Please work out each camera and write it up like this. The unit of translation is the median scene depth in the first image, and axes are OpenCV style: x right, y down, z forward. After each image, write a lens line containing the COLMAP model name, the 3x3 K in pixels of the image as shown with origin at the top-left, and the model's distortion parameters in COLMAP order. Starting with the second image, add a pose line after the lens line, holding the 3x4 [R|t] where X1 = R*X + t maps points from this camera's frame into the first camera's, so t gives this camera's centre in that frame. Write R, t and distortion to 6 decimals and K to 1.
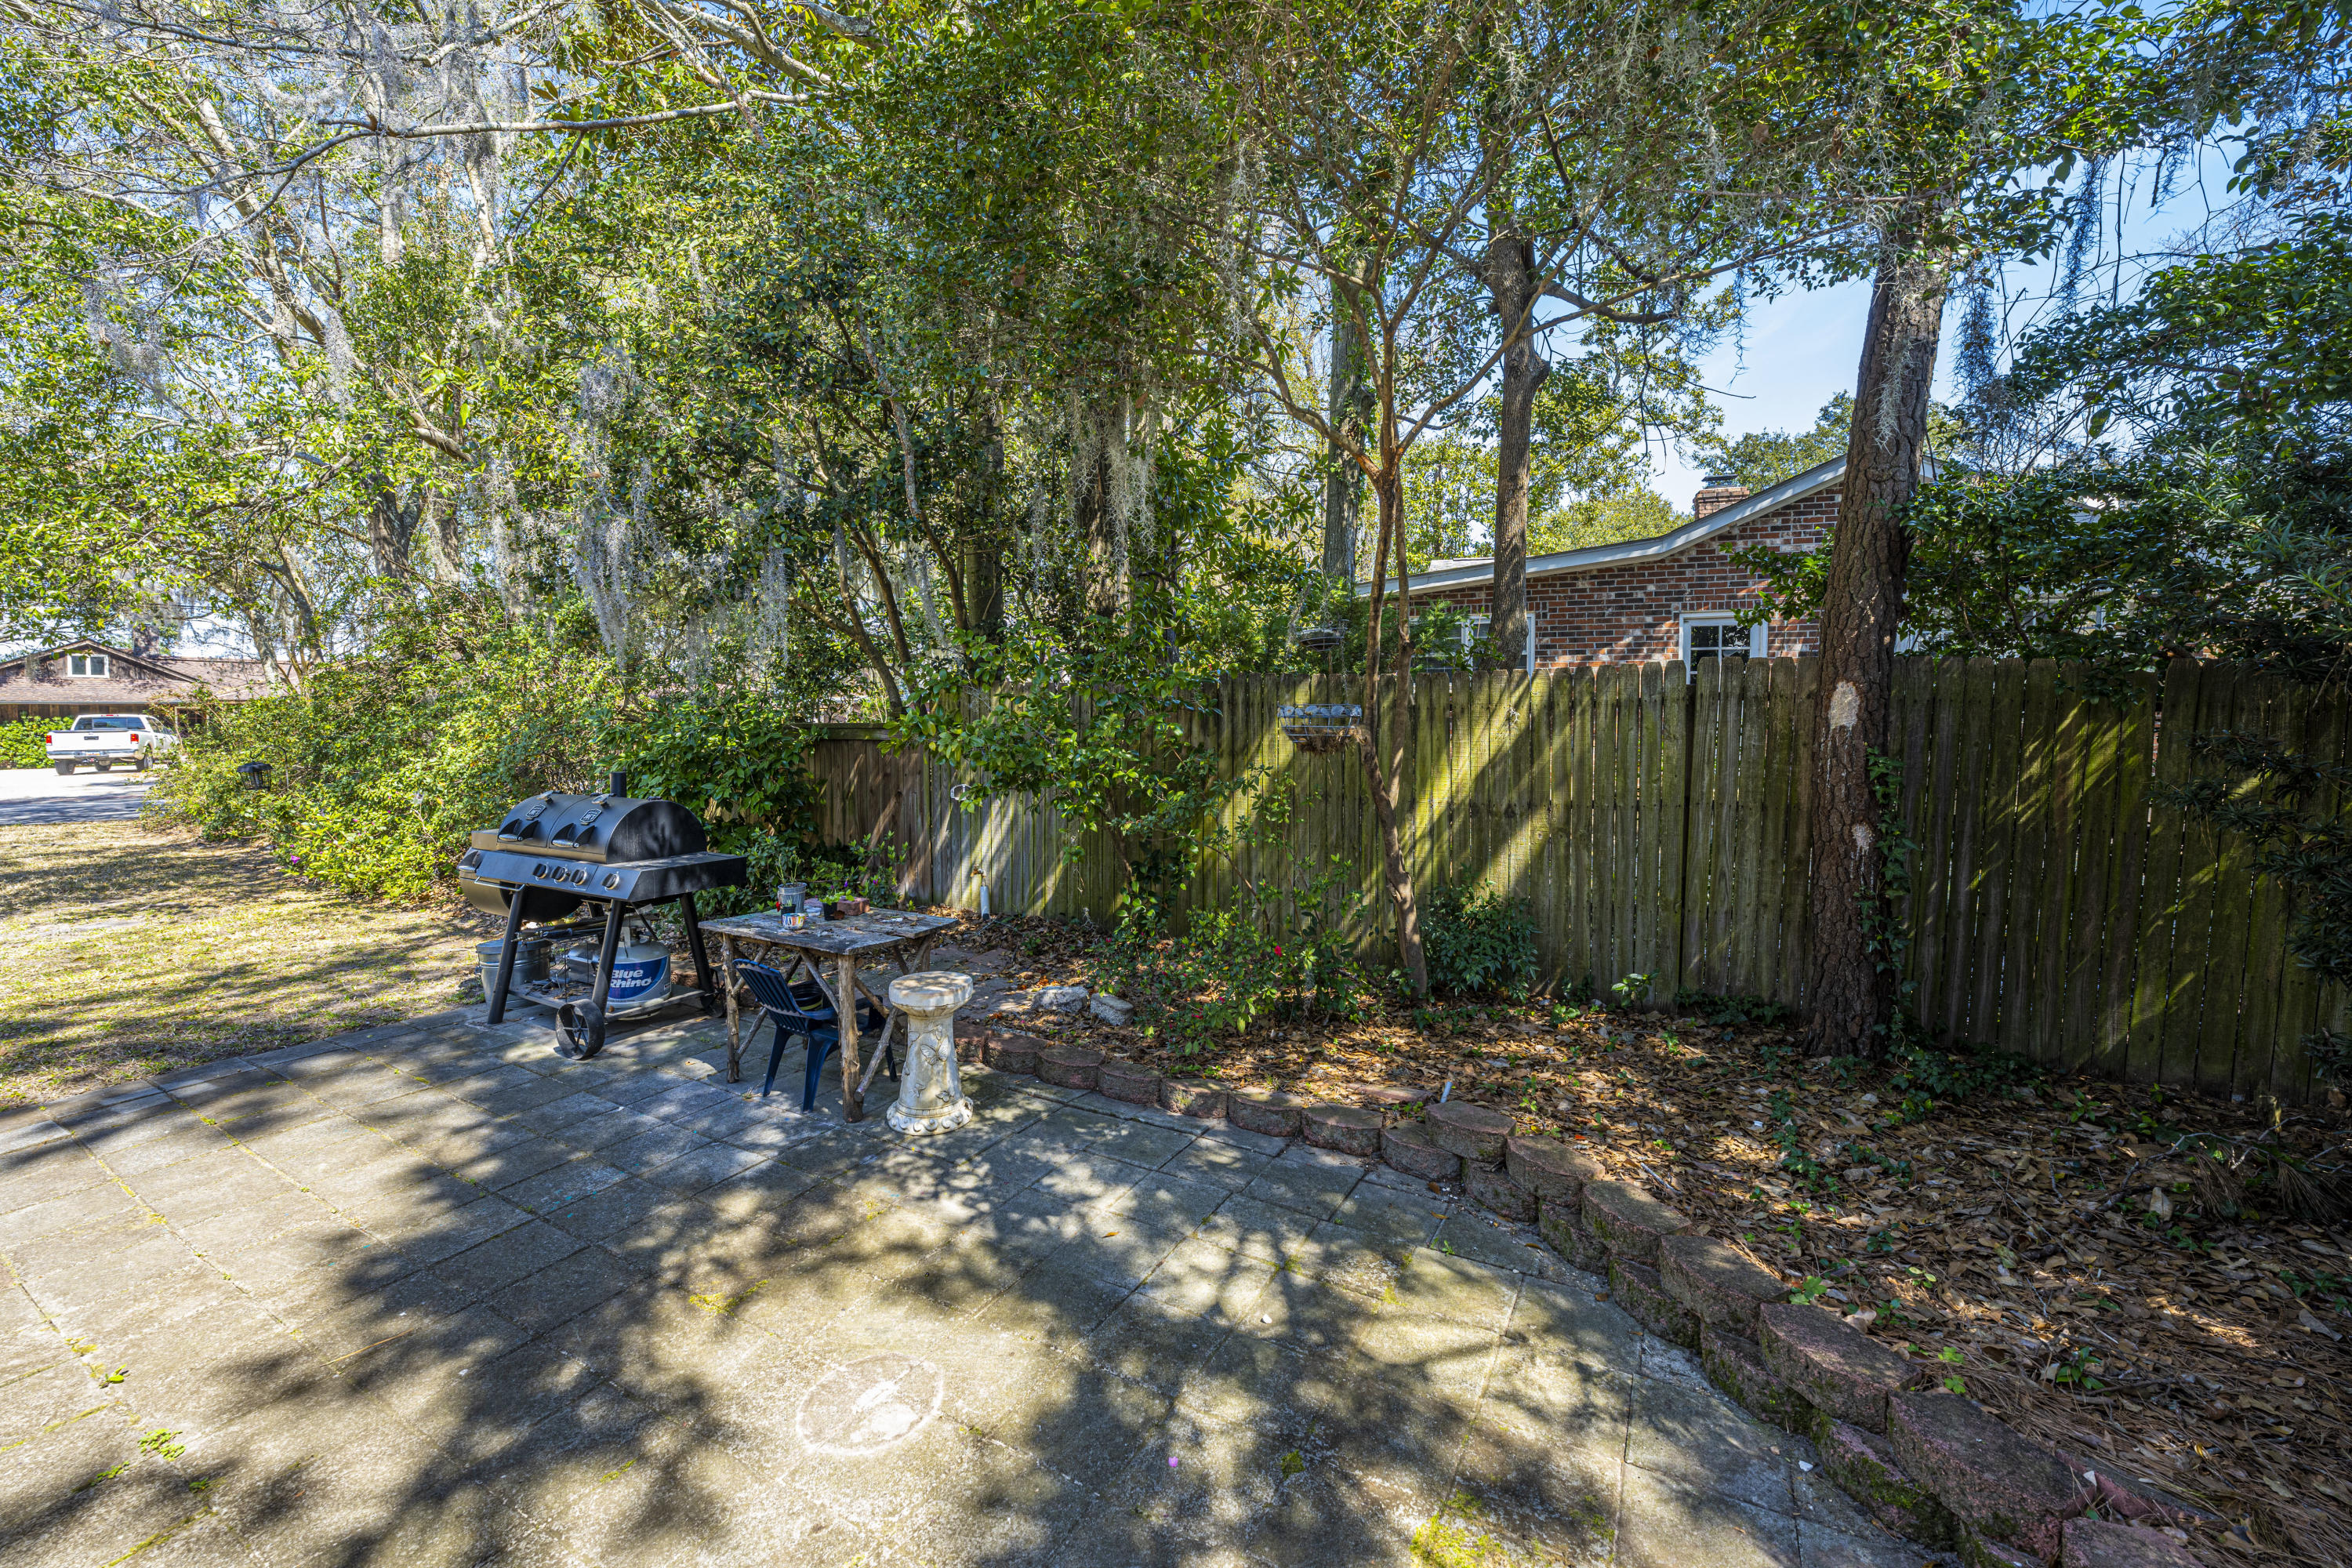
lens RADIAL K [[952.0, 0, 1172.7], [0, 952.0, 766.9], [0, 0, 1]] dist [-0.001354, -0.000111]
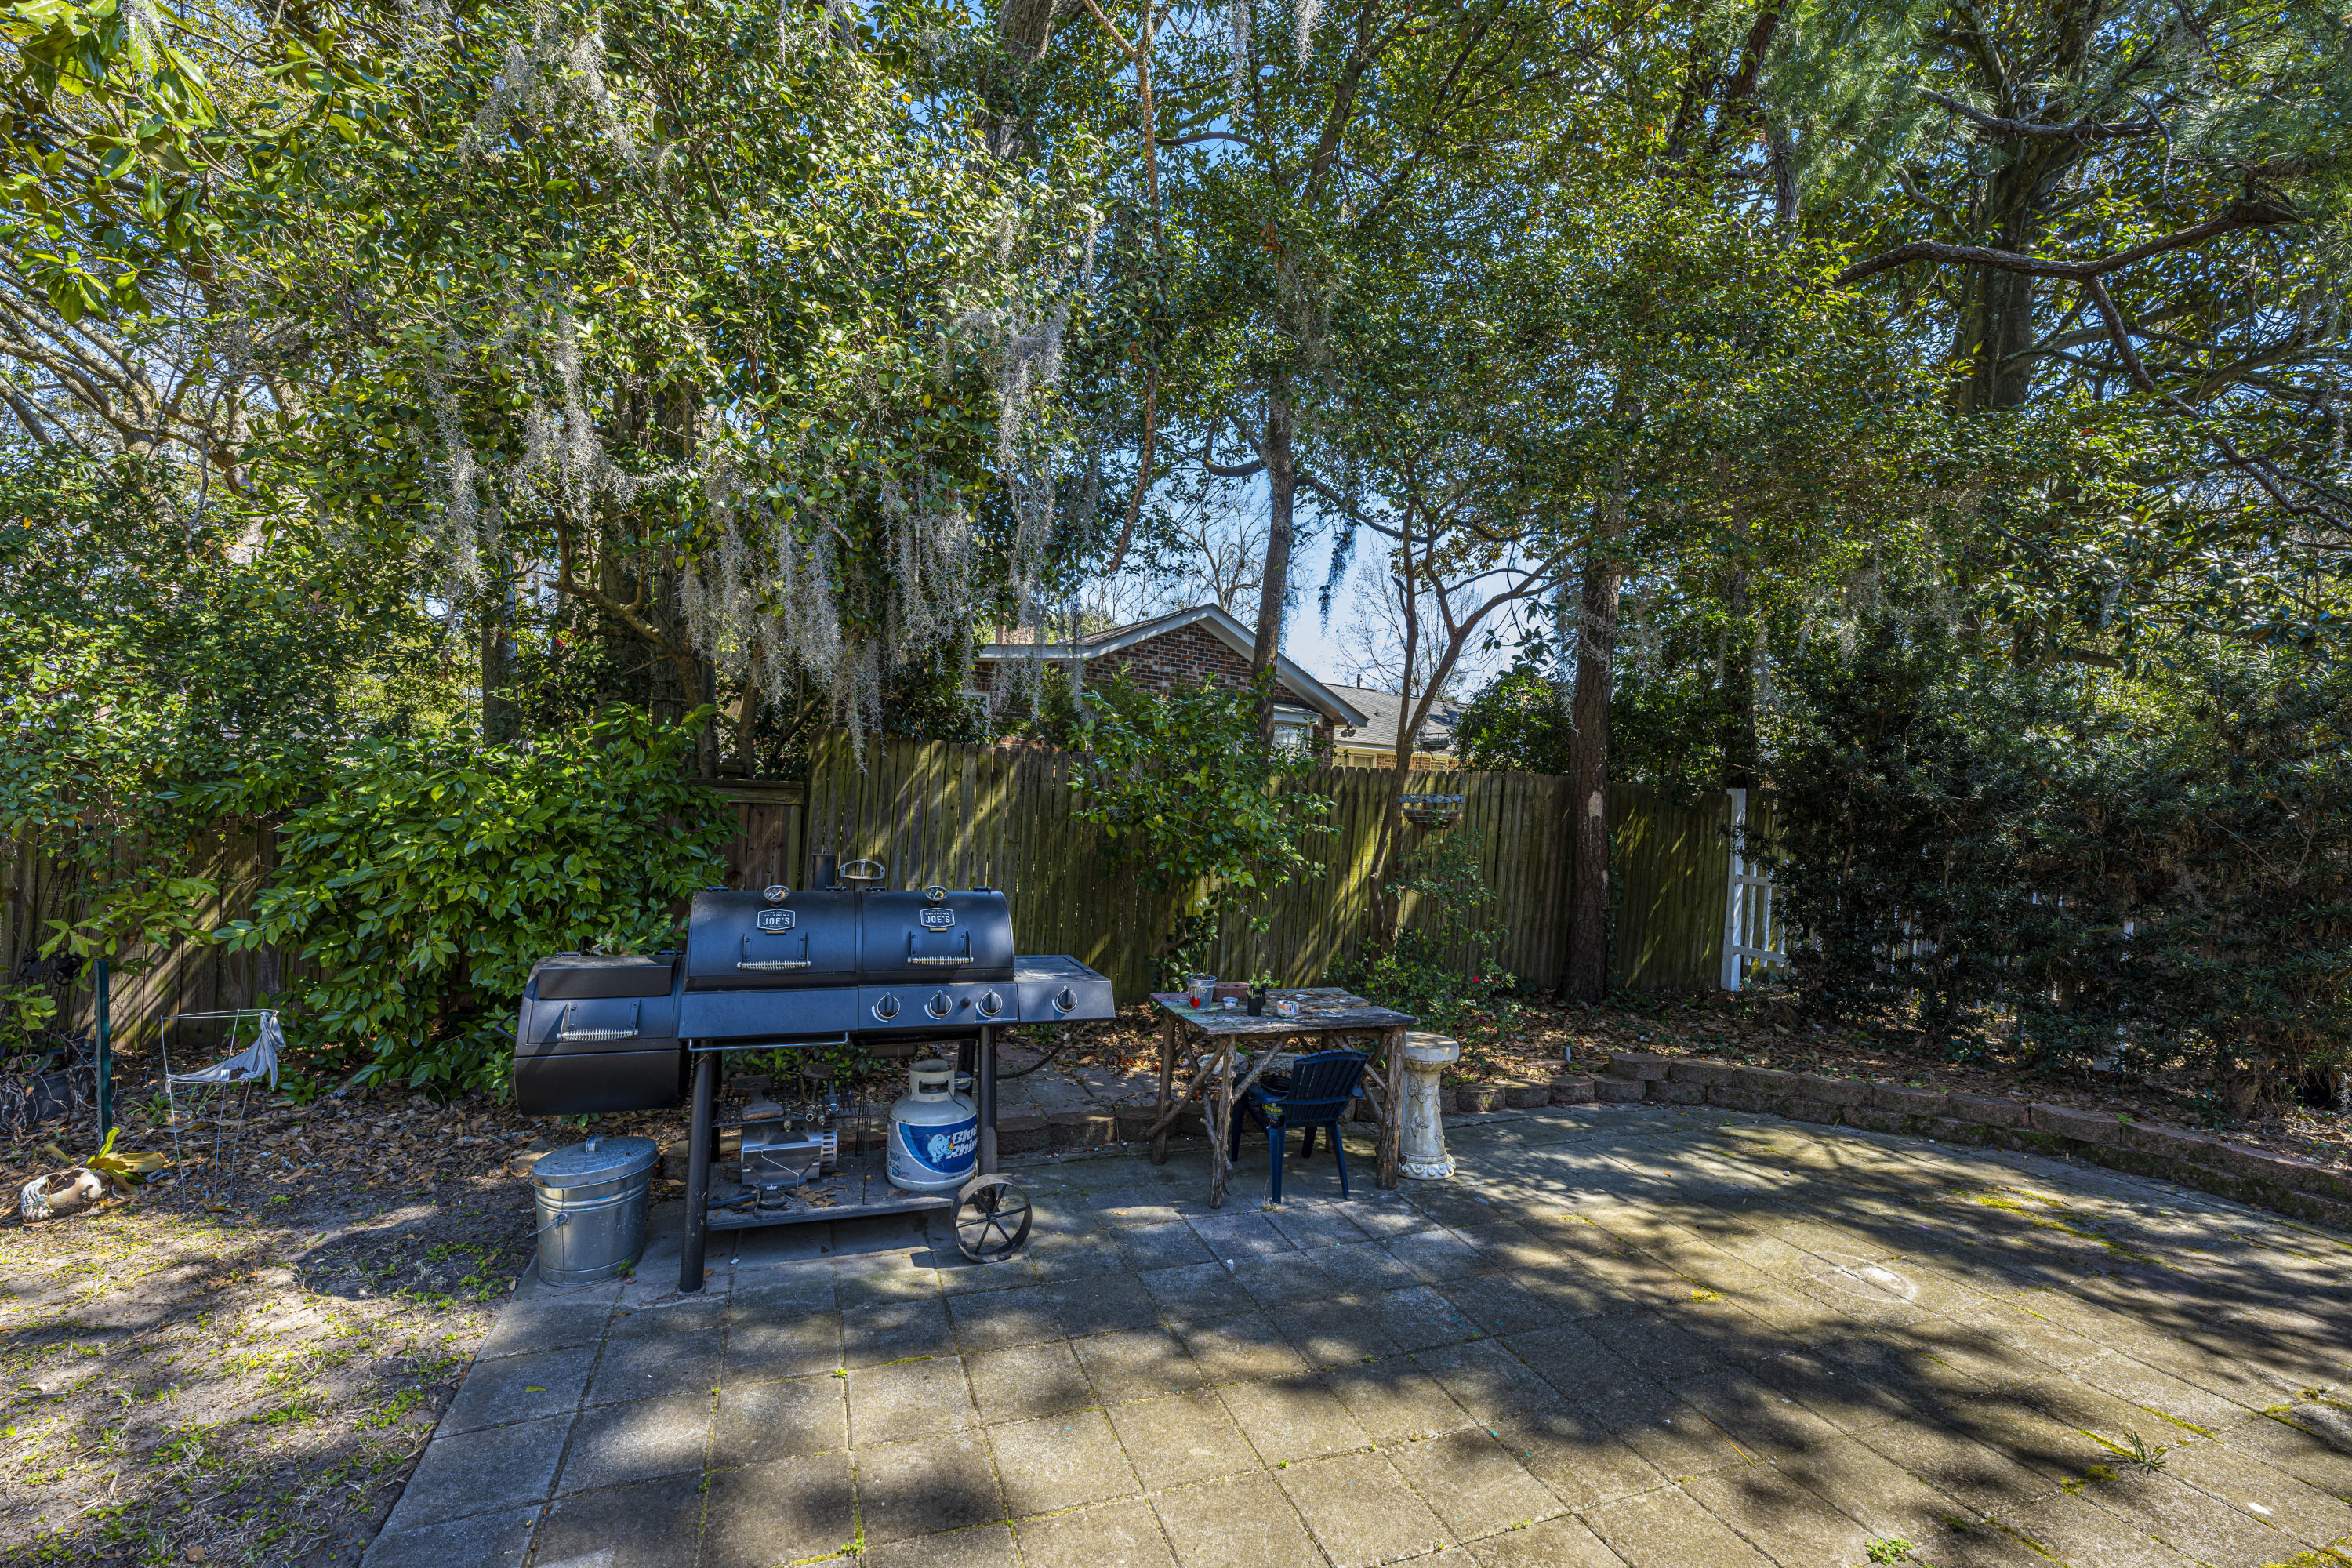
lens RADIAL K [[952.0, 0, 1172.7], [0, 952.0, 766.9], [0, 0, 1]] dist [-0.001354, -0.000111]
pose [[0.626322, 0.053924, 0.777697, -1.582716], [-0.005077, 0.997866, -0.065101, -0.017864], [-0.779548, 0.036826, 0.625259, 0.633981]]
